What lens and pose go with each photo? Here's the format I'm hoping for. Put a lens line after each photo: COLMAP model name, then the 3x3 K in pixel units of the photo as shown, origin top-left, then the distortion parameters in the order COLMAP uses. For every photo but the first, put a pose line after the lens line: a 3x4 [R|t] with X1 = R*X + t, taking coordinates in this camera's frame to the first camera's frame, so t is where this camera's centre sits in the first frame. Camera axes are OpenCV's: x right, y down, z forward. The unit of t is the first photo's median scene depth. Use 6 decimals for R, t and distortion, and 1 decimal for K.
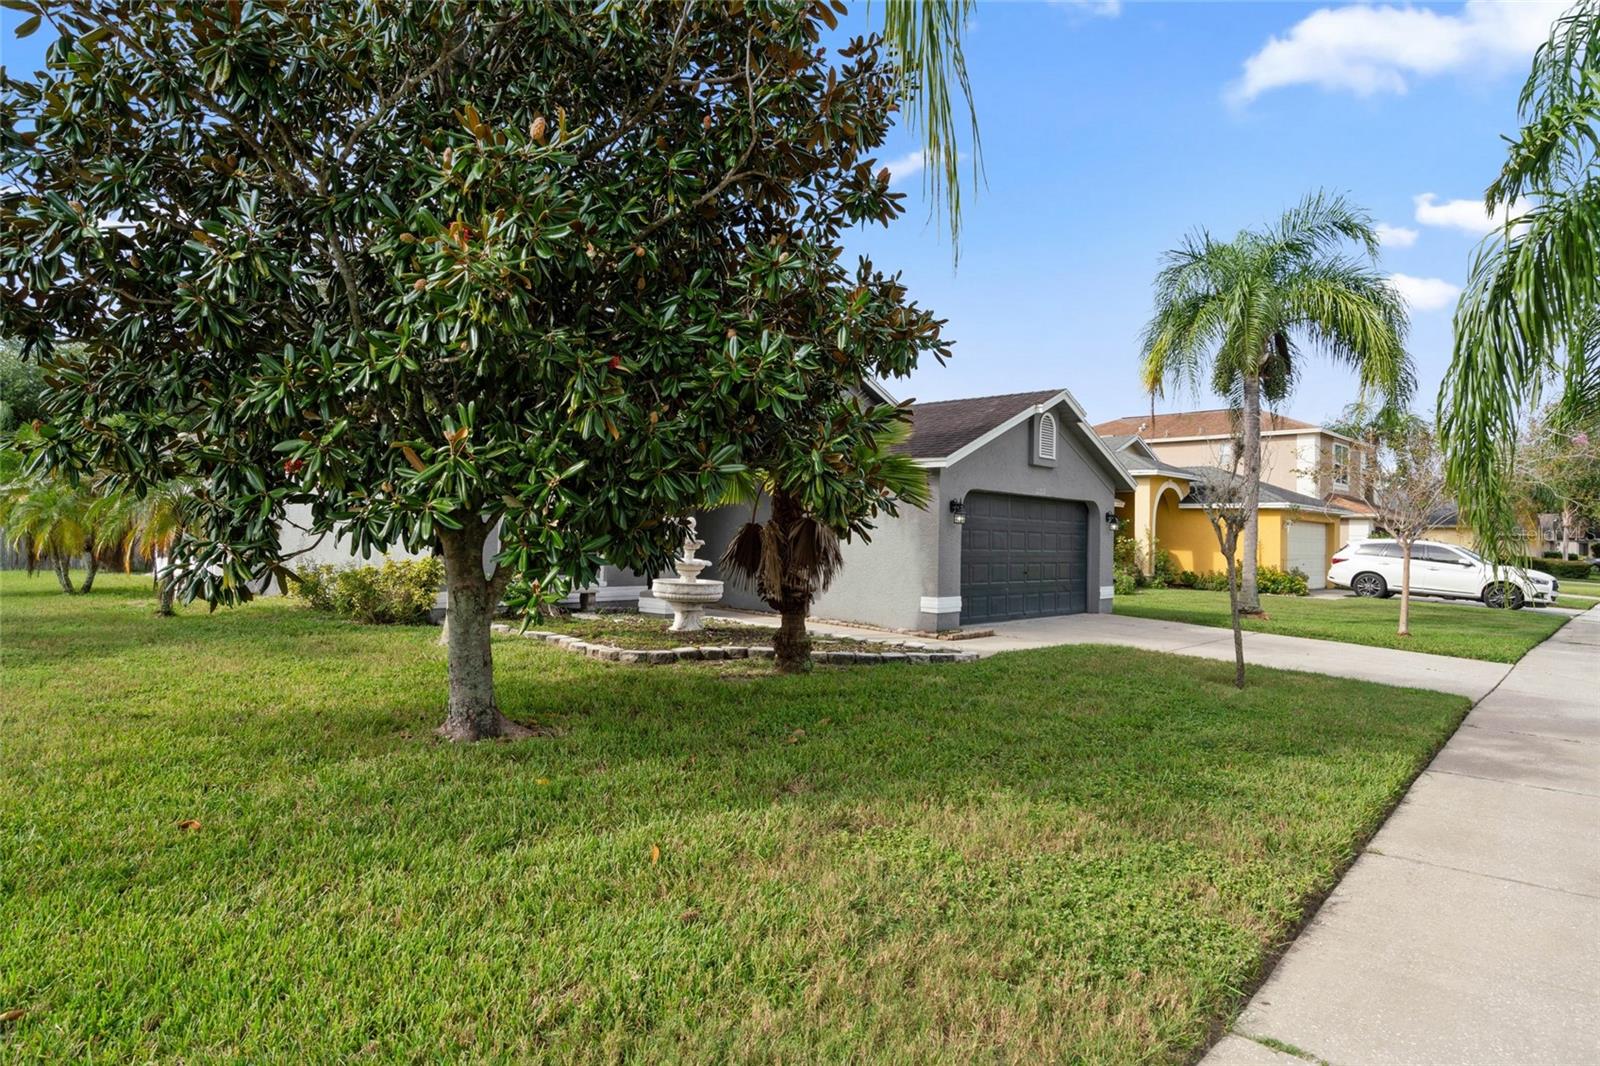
lens RADIAL K [[910.7, 0, 791.4], [0, 910.7, 528.2], [0, 0, 1]] dist [0.003433, 0.000487]
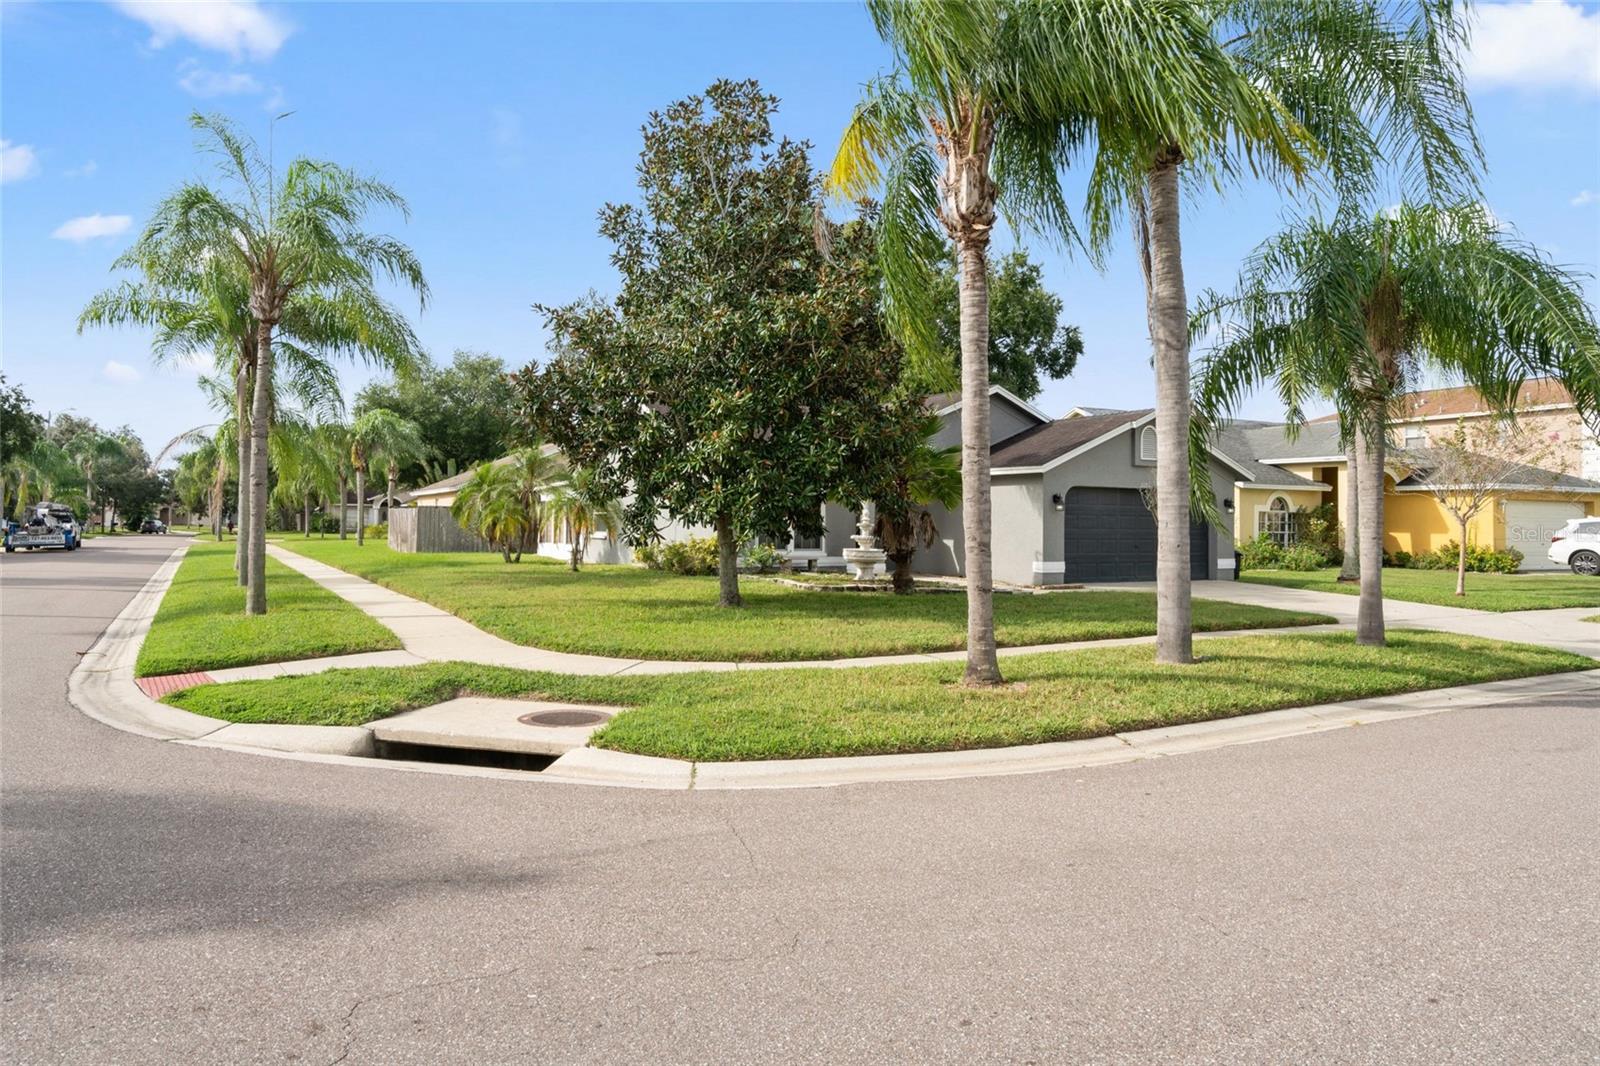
lens RADIAL K [[1020.6, 0, 793.6], [0, 1020.6, 517.0], [0, 0, 1]] dist [0.007363, 0.004617]
pose [[0.952096, -0.014683, -0.305446, 0.271654], [0.014402, 0.999891, -0.003173, 0.004072], [0.305459, -0.001378, 0.952204, -0.642400]]
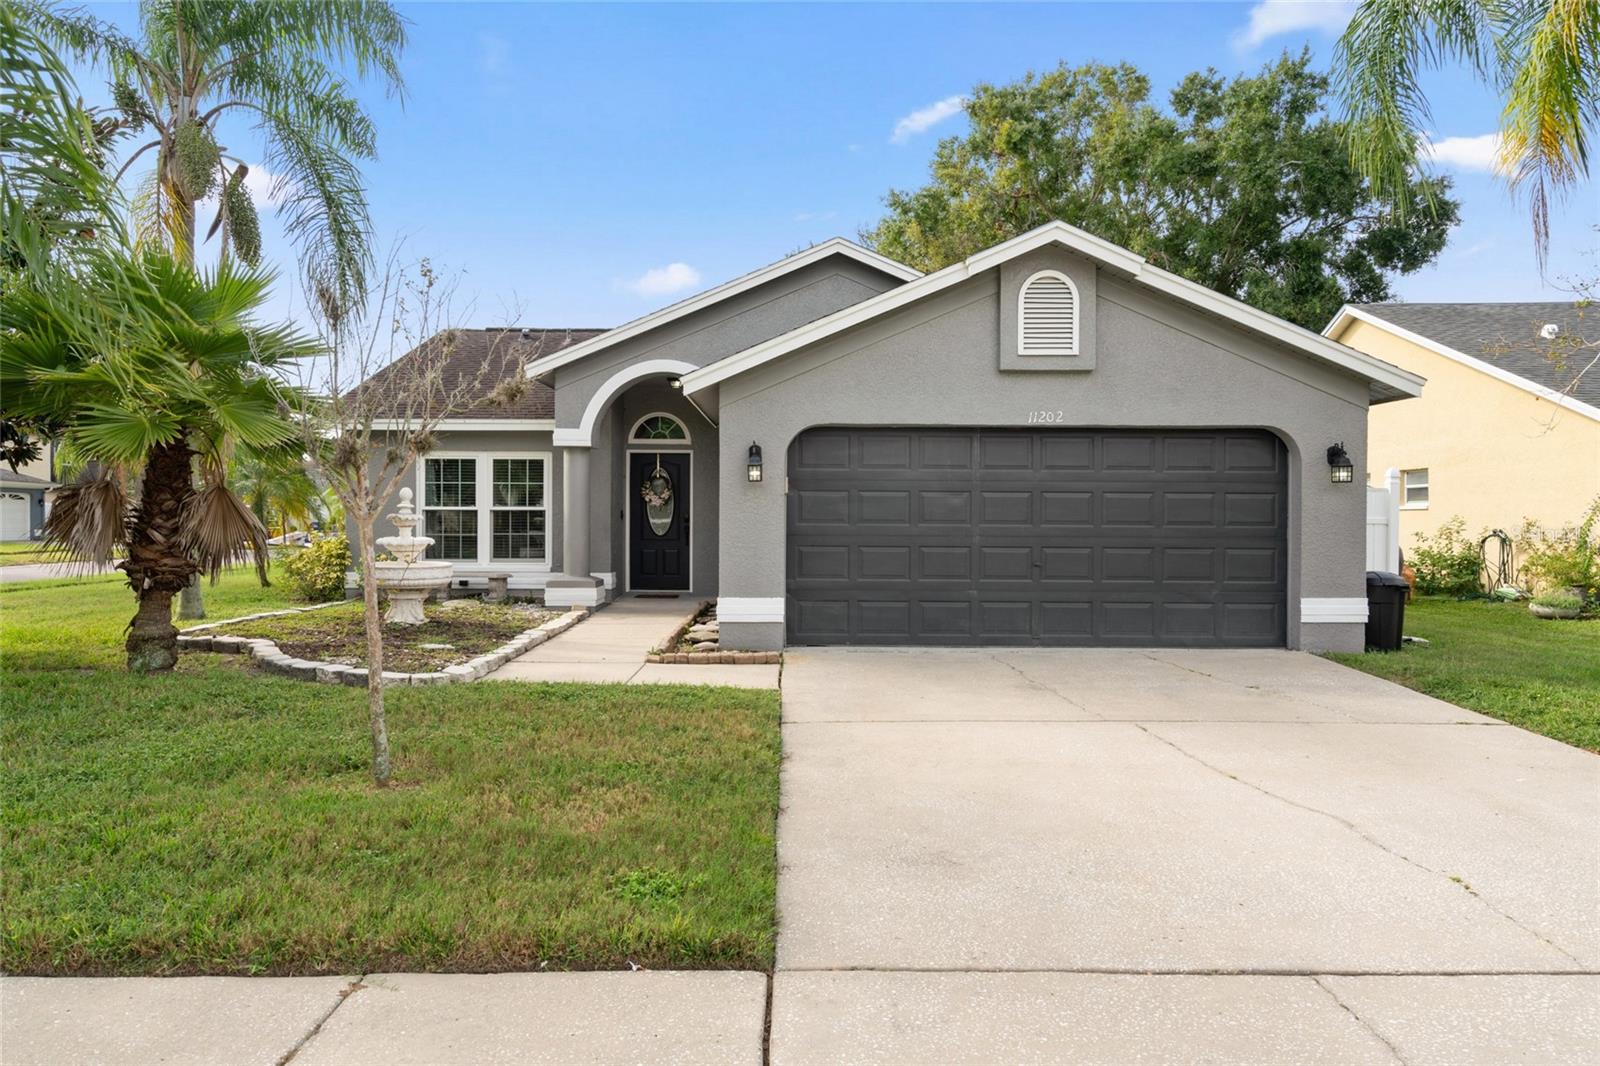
lens RADIAL K [[1020.6, 0, 793.6], [0, 1020.6, 517.0], [0, 0, 1]] dist [0.007363, 0.004617]
pose [[0.680451, -0.017071, -0.732595, 0.700701], [0.016391, 0.999833, -0.008073, 0.025664], [0.732610, -0.006515, 0.680617, 0.534697]]
